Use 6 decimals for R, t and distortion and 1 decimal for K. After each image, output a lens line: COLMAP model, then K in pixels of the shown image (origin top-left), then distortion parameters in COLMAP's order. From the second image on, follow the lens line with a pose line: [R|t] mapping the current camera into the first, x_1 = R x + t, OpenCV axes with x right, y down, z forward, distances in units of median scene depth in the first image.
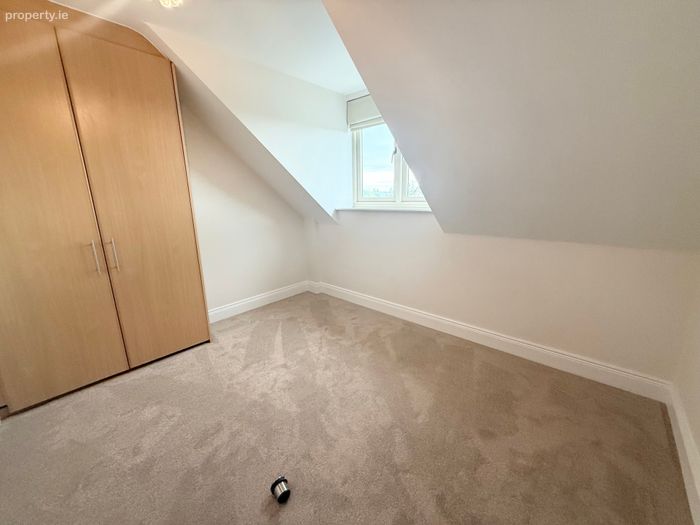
lens RADIAL K [[278.6, 0, 347.1], [0, 278.6, 262.2], [0, 0, 1]] dist [0.000050, -0.000565]
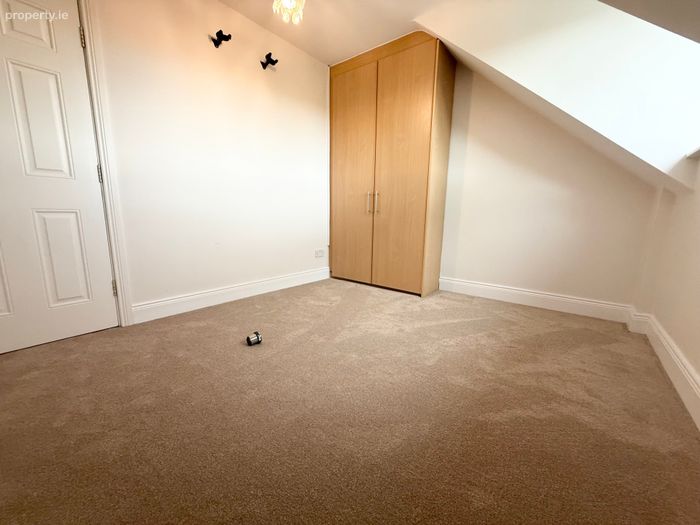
lens RADIAL K [[278.6, 0, 347.1], [0, 278.6, 262.6], [0, 0, 1]] dist [0.000050, -0.000565]
pose [[0.056291, 0.190147, -0.980140, 0.519862], [-0.248161, 0.953554, 0.170737, 0.048400], [0.967082, 0.233622, 0.100864, 0.583945]]
